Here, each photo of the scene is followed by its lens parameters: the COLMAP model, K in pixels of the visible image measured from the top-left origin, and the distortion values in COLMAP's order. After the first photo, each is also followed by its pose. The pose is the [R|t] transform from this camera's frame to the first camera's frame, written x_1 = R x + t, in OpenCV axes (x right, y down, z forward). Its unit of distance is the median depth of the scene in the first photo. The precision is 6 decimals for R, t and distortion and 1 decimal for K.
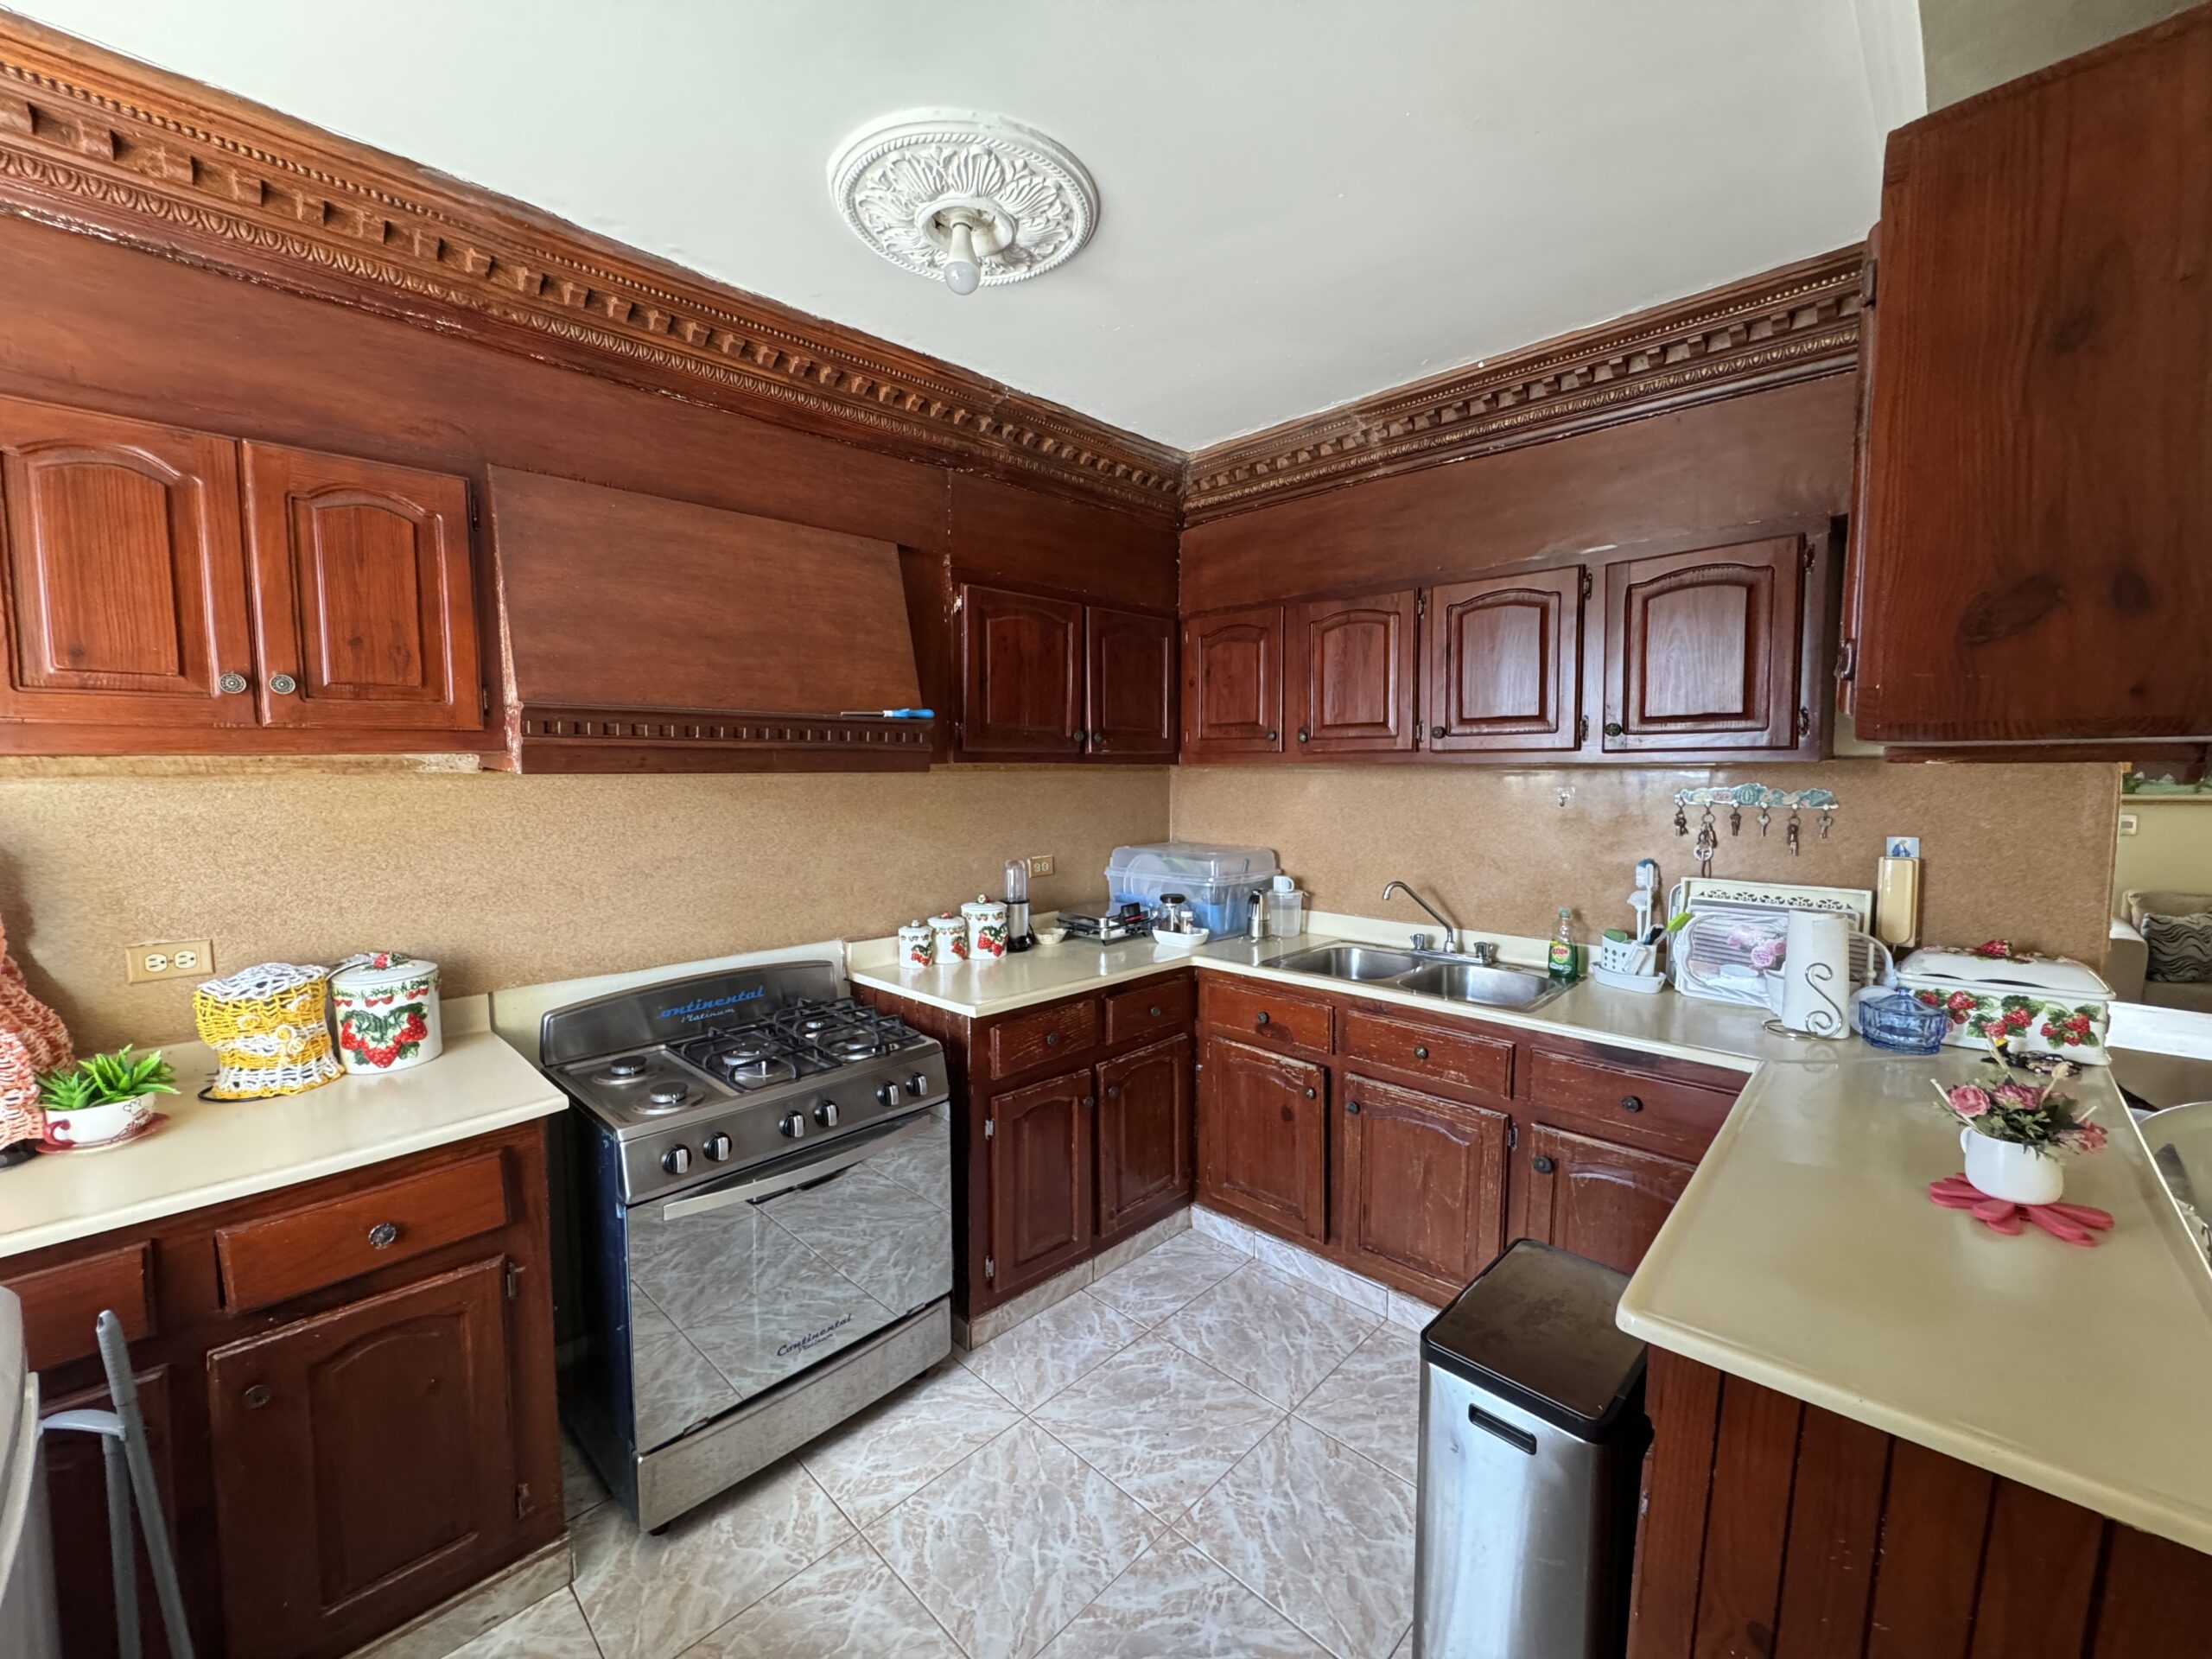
lens RADIAL K [[880.5, 0, 1105.4], [0, 880.5, 830.1], [0, 0, 1]] dist [-0.008740, 0.002029]
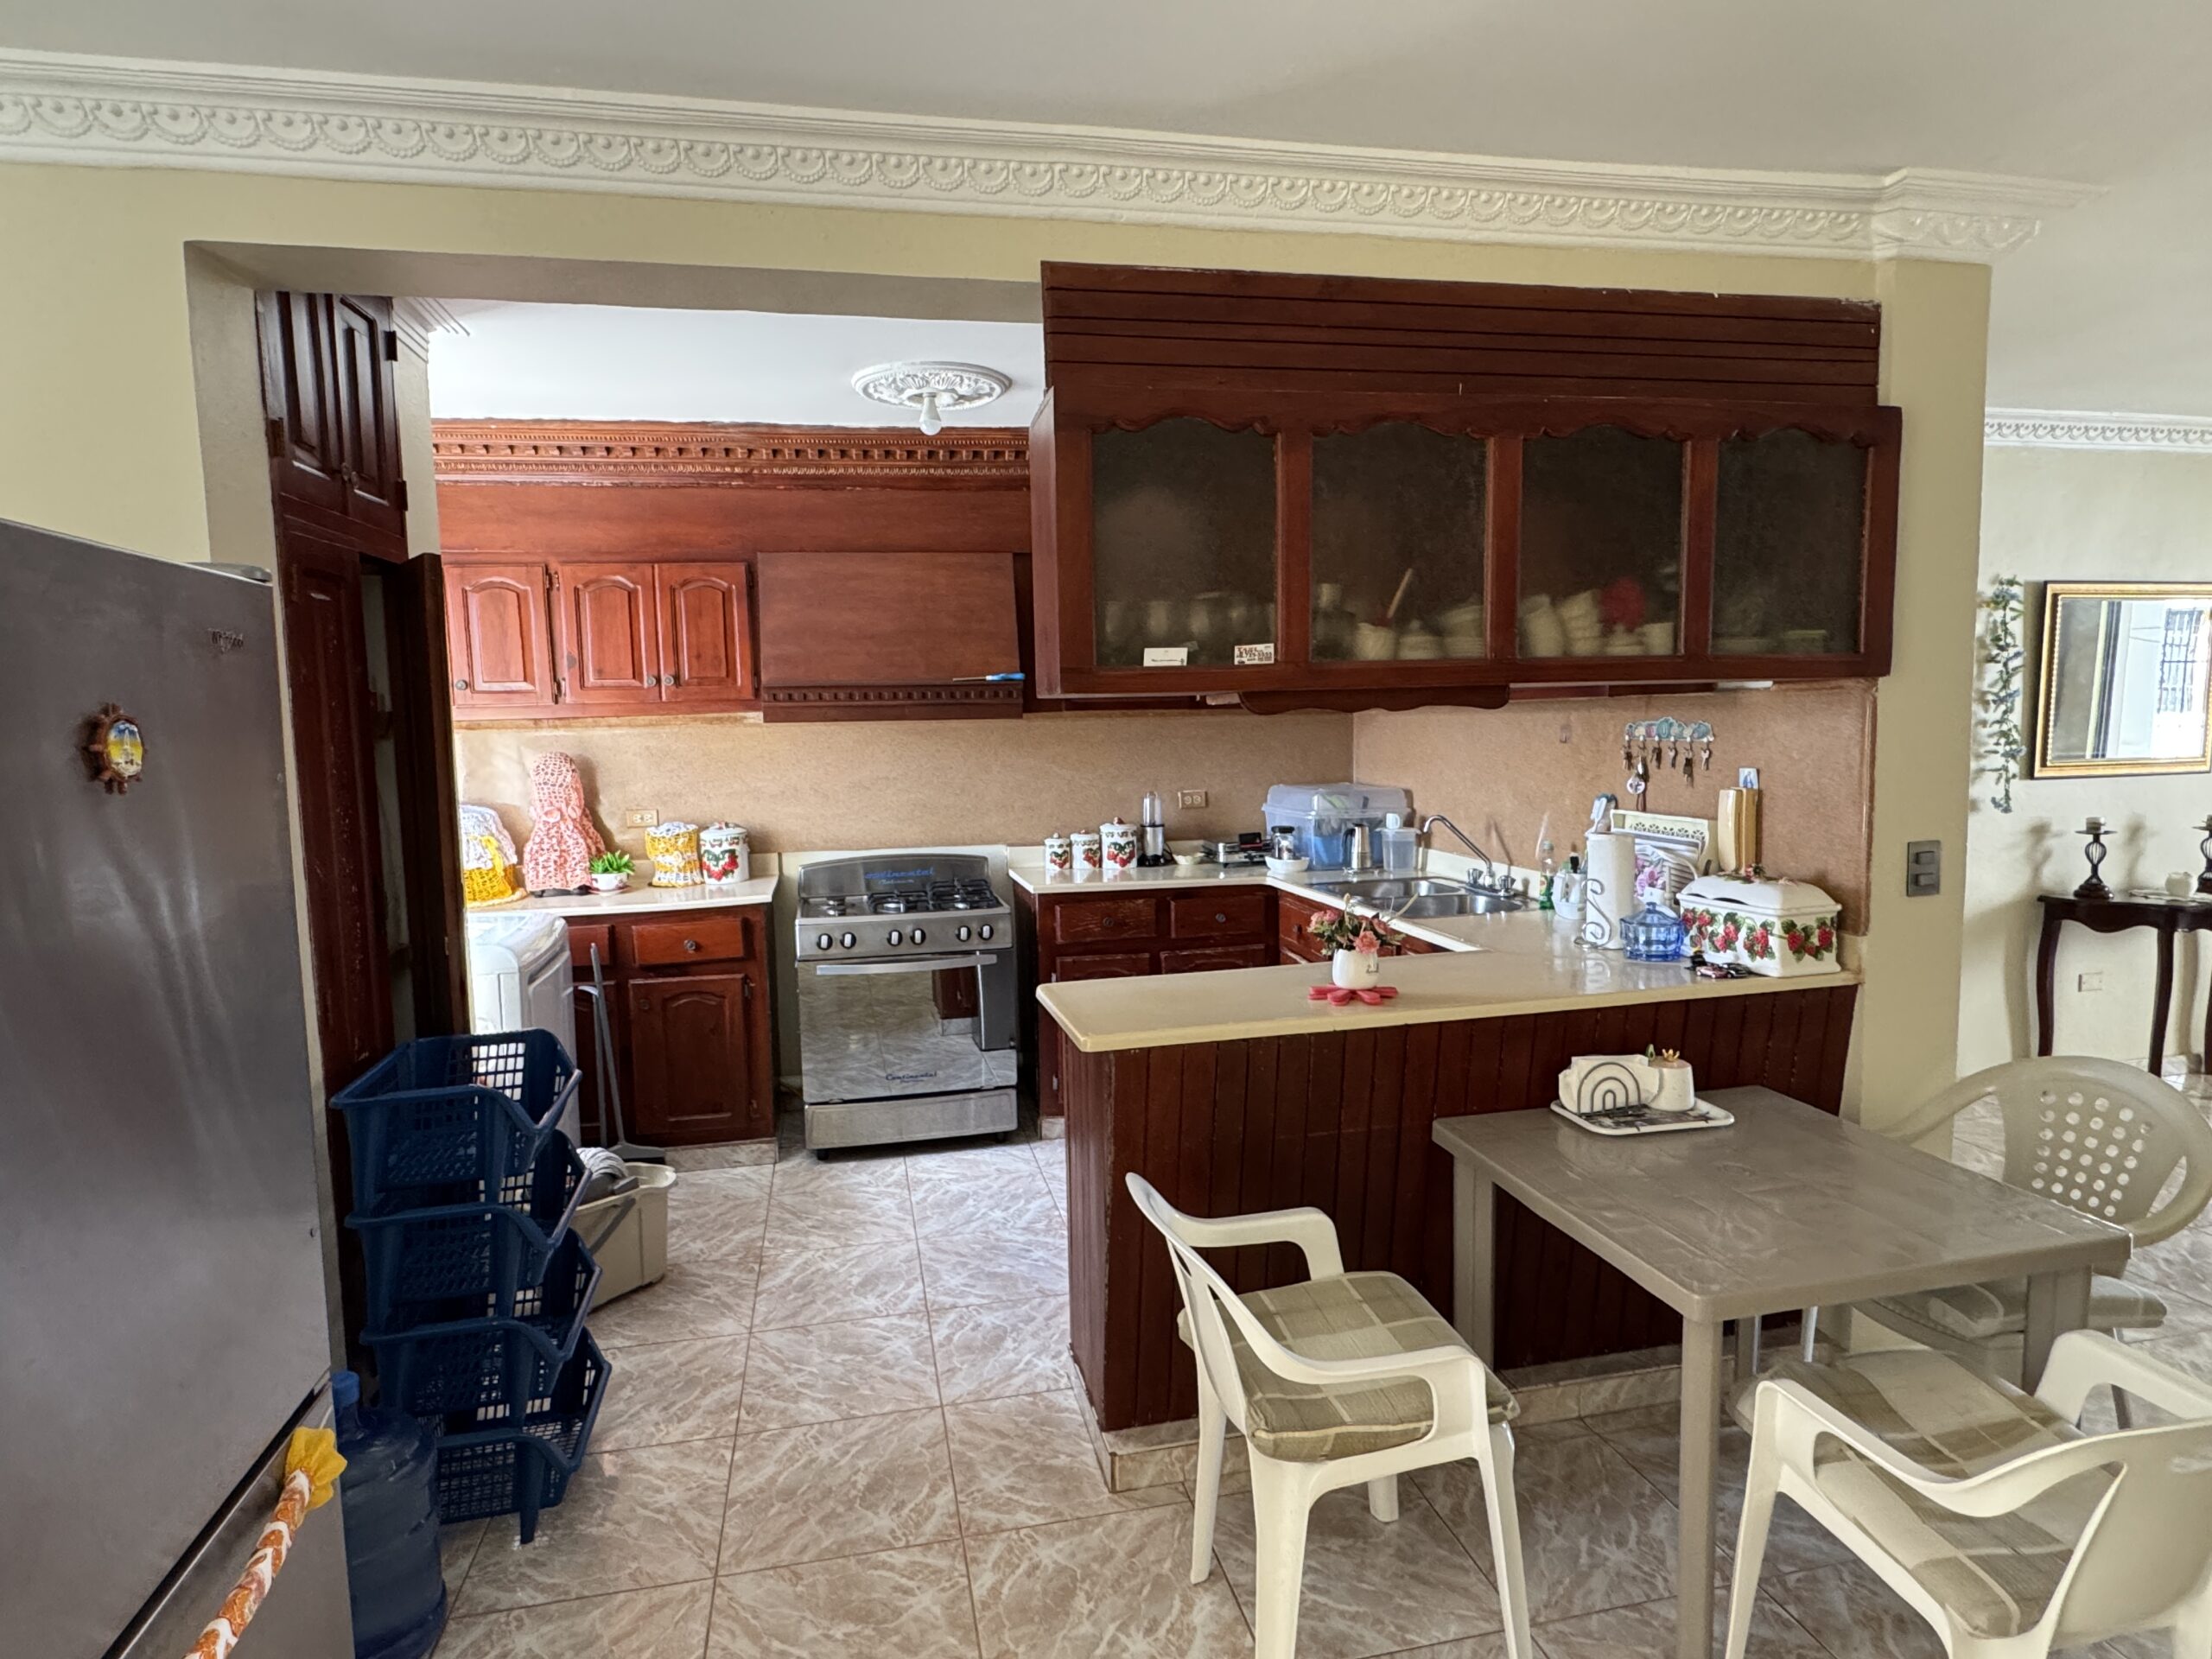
lens RADIAL K [[1200.4, 0, 1092.0], [0, 1200.4, 830.1], [0, 0, 1]] dist [-0.000179, 0.000636]
pose [[0.829409, 0.036404, -0.557455, 1.194495], [-0.022026, 0.999230, 0.032481, 0.058033], [0.558208, -0.014662, 0.829571, -0.642248]]
